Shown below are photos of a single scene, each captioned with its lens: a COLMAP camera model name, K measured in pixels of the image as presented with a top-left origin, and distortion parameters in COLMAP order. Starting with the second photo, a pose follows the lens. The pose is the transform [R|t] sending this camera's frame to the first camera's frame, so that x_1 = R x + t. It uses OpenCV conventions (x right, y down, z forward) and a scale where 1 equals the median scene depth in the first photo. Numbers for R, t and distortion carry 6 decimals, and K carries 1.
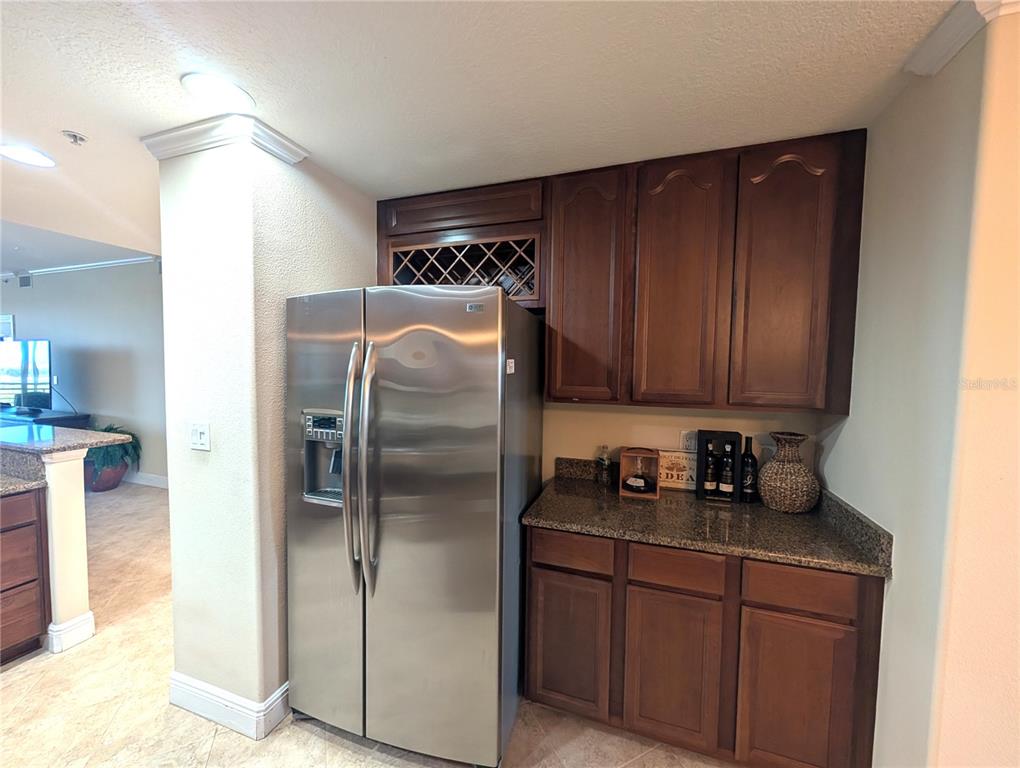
lens RADIAL K [[390.2, 0, 506.7], [0, 390.2, 382.9], [0, 0, 1]] dist [0.003419, 0.000618]
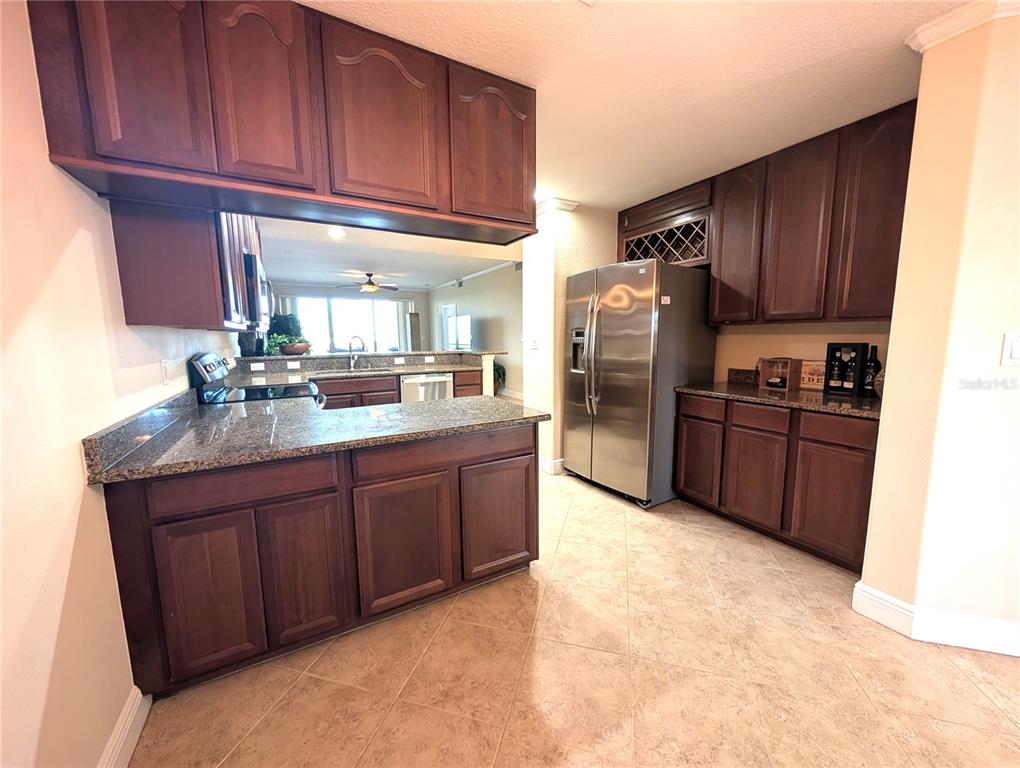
lens RADIAL K [[390.2, 0, 512.1], [0, 390.2, 387.7], [0, 0, 1]] dist [0.003419, 0.000618]
pose [[0.752263, 0.069475, -0.655189, 0.567502], [-0.014847, 0.995960, 0.088563, 0.176229], [0.658695, -0.056896, 0.750256, -0.725224]]
